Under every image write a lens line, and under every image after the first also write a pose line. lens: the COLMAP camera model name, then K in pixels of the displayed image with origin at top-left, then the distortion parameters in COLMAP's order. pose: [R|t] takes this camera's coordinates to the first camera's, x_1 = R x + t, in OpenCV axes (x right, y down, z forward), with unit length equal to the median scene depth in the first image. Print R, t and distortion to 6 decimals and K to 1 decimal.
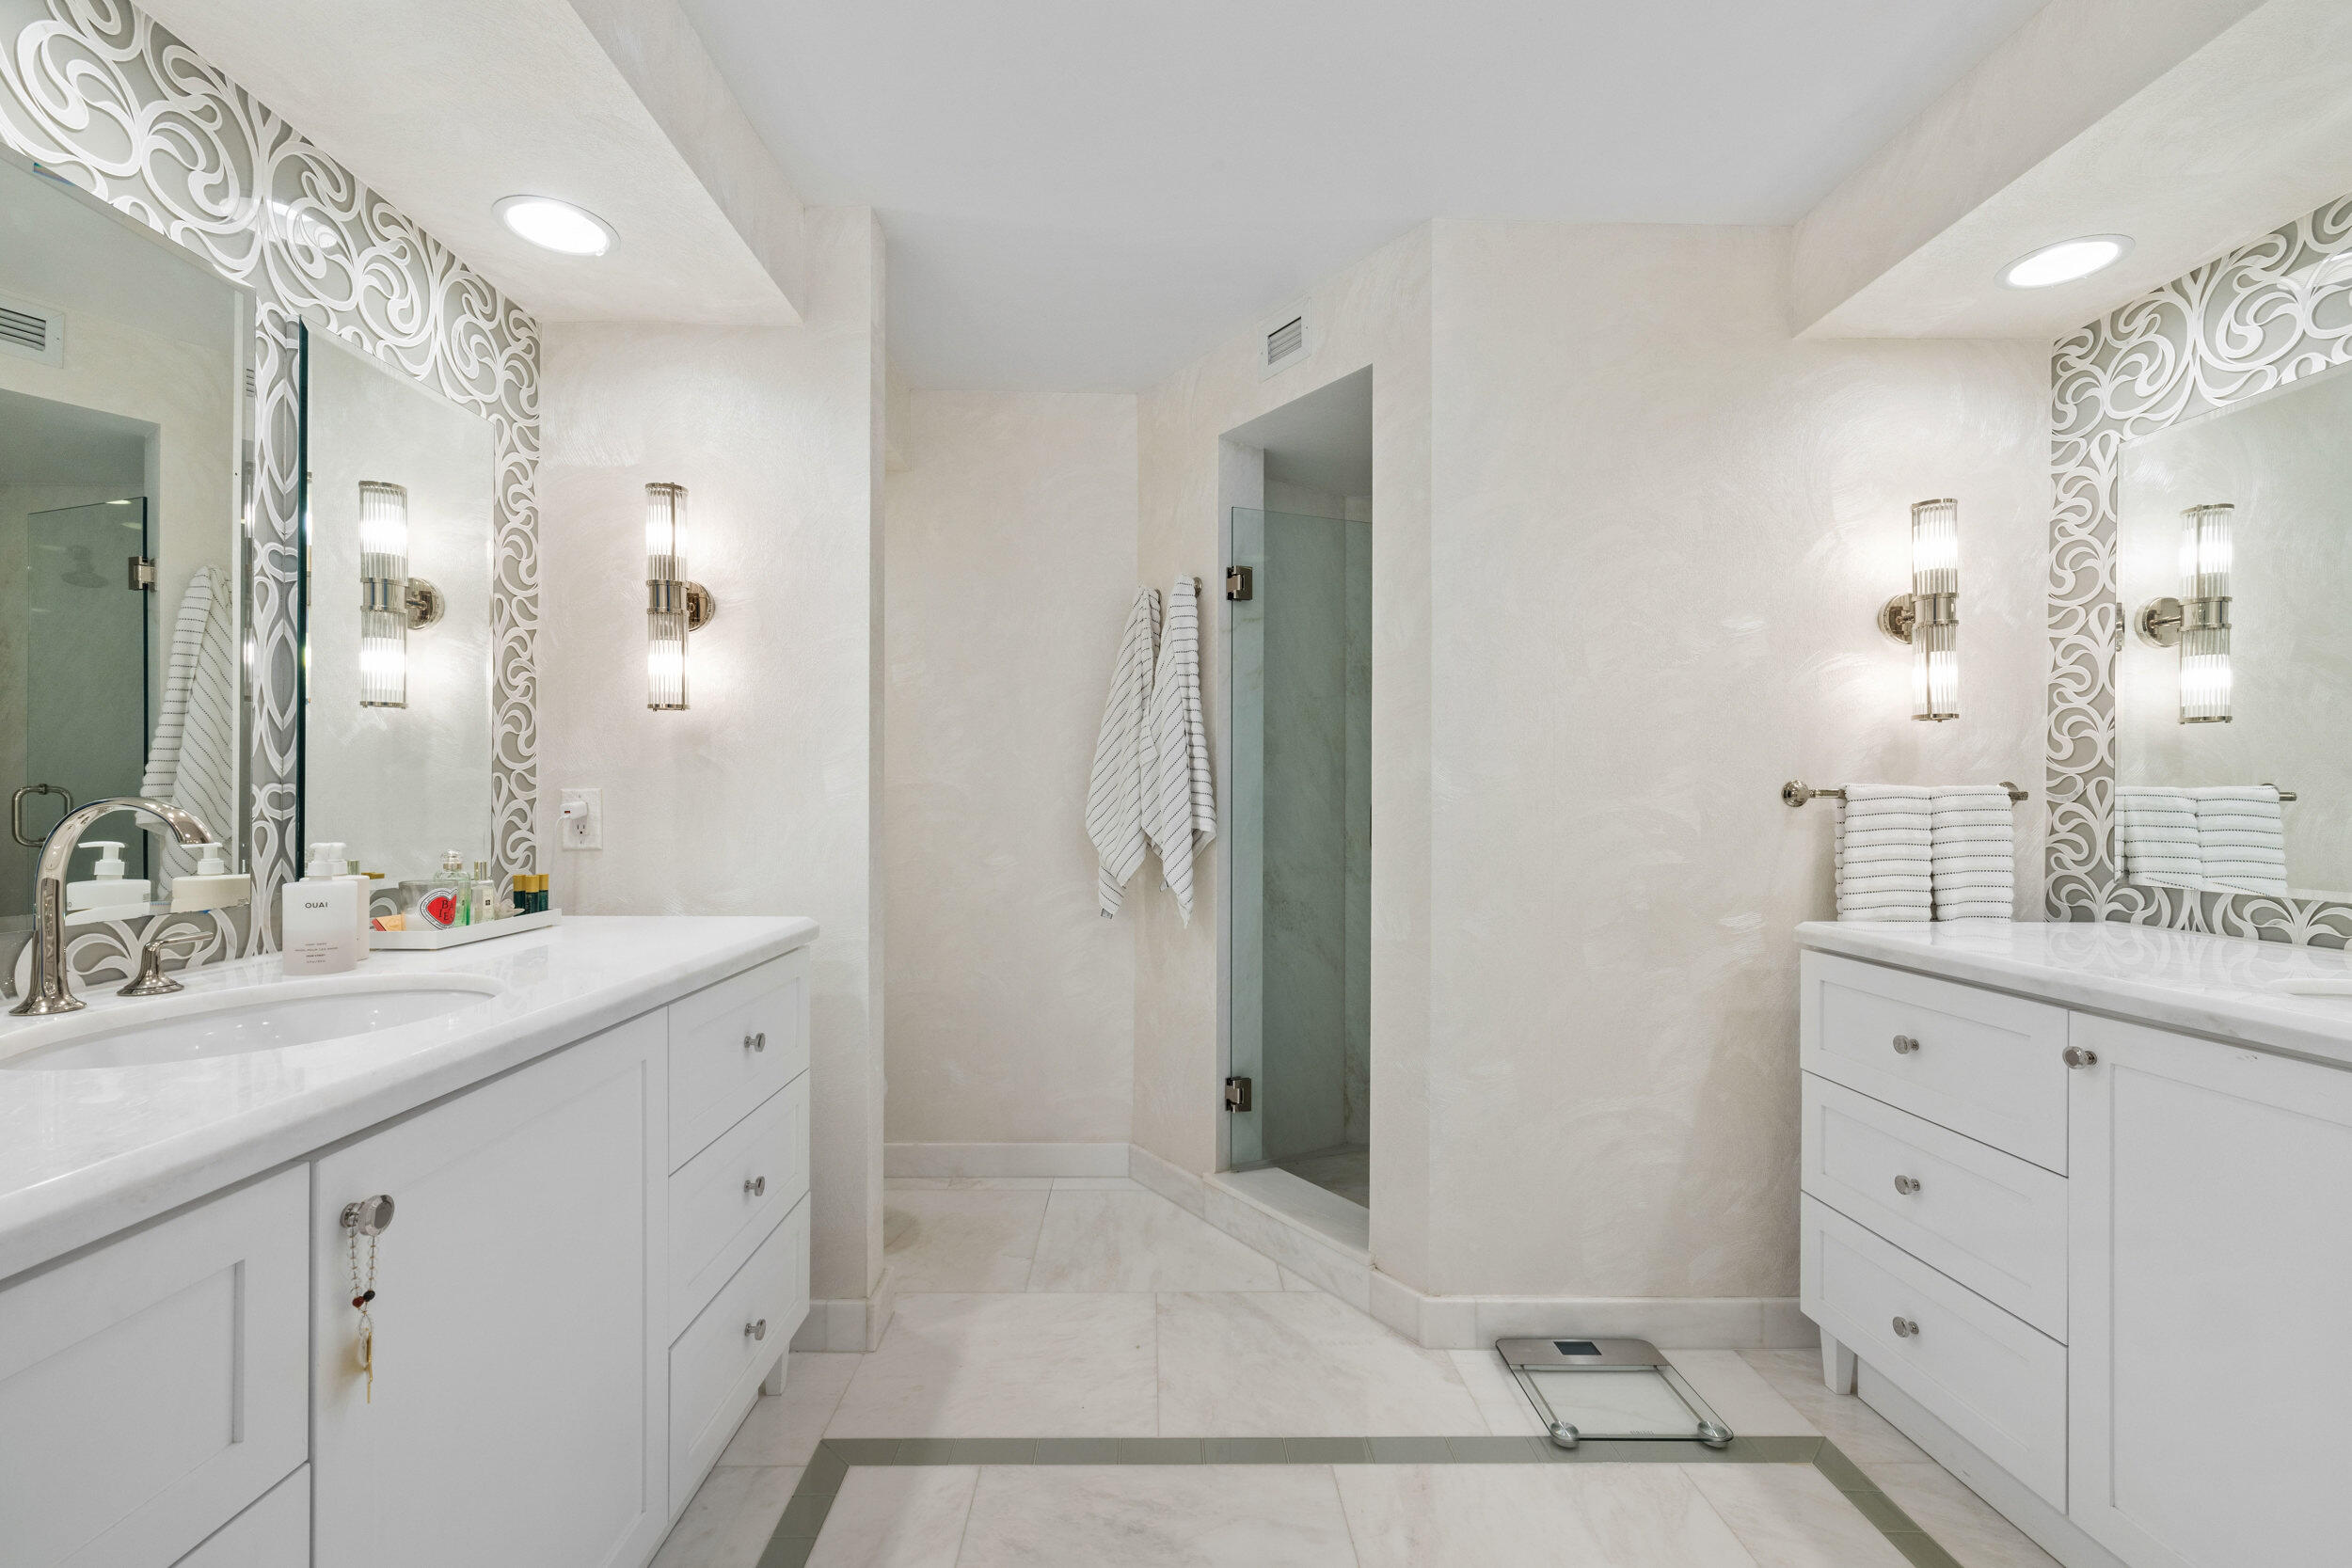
lens RADIAL K [[994.2, 0, 1176.0], [0, 994.2, 784.0], [0, 0, 1]] dist [-0.001459, -0.007894]
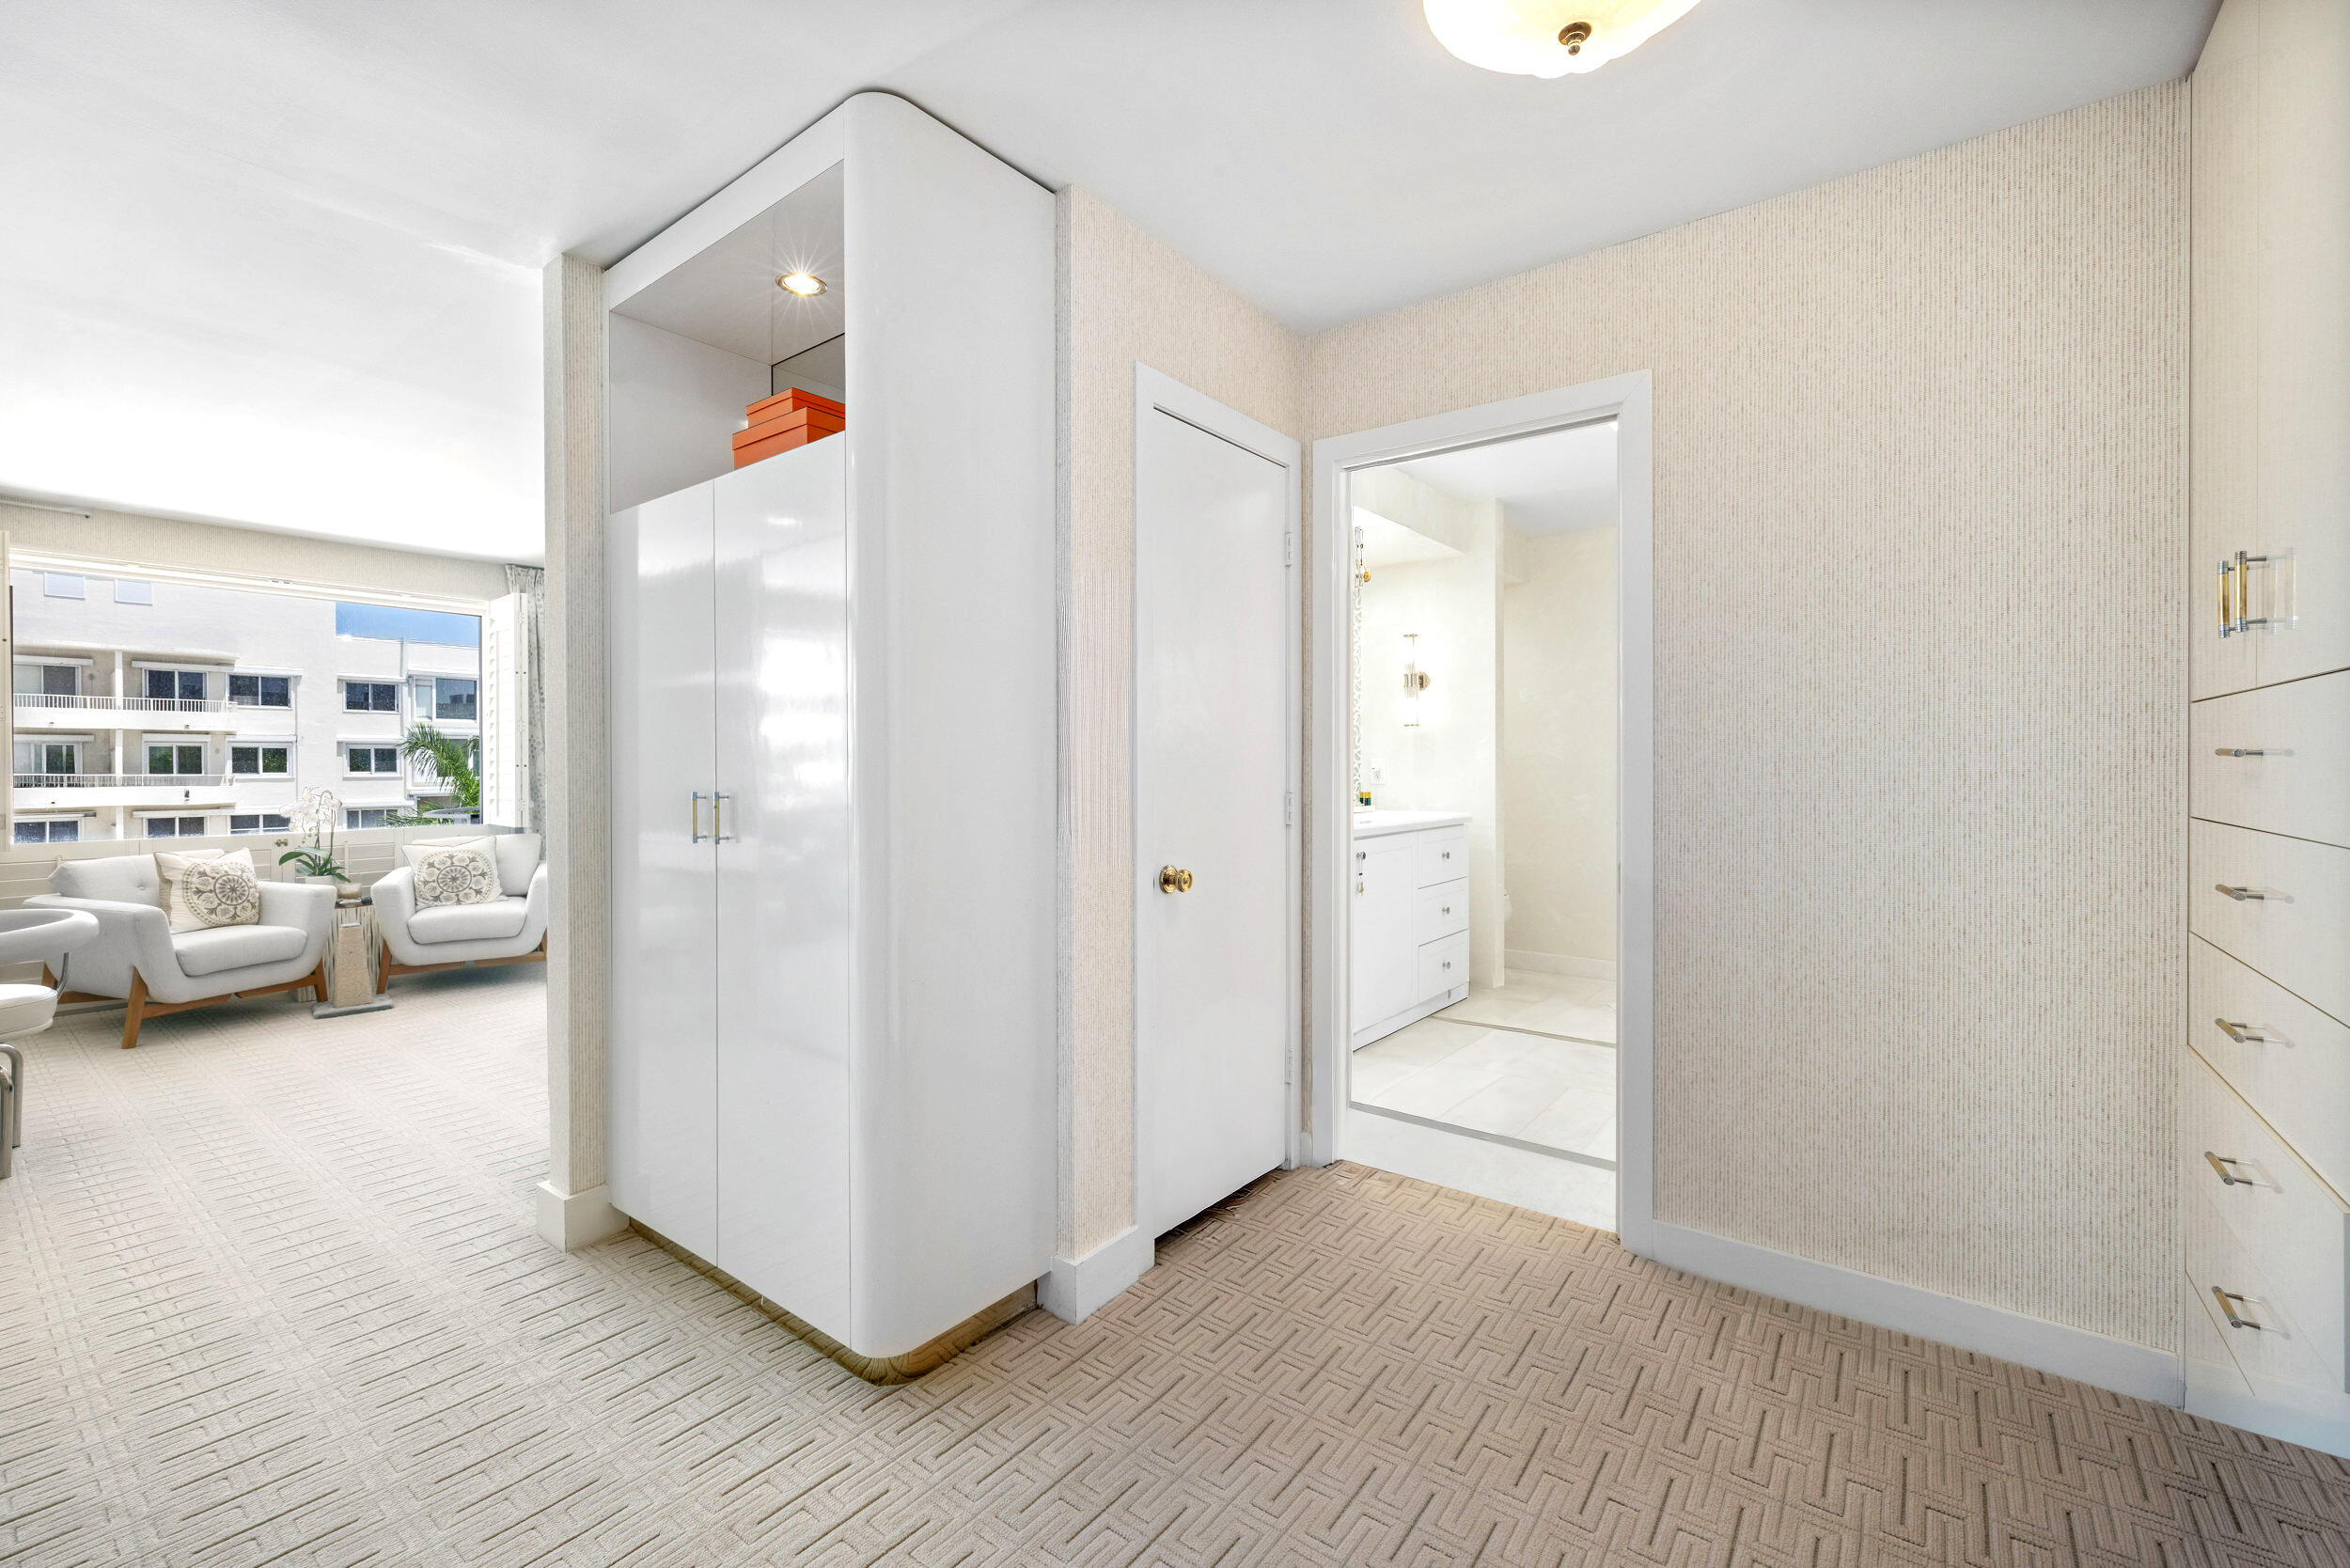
lens RADIAL K [[993.5, 0, 1175.0], [0, 993.5, 784.0], [0, 0, 1]] dist [-0.001459, -0.007894]
pose [[0.802363, -0.002679, -0.596830, 0.467868], [-0.002245, 0.999969, -0.007507, 0.085361], [0.596832, 0.007363, 0.802333, -1.277058]]
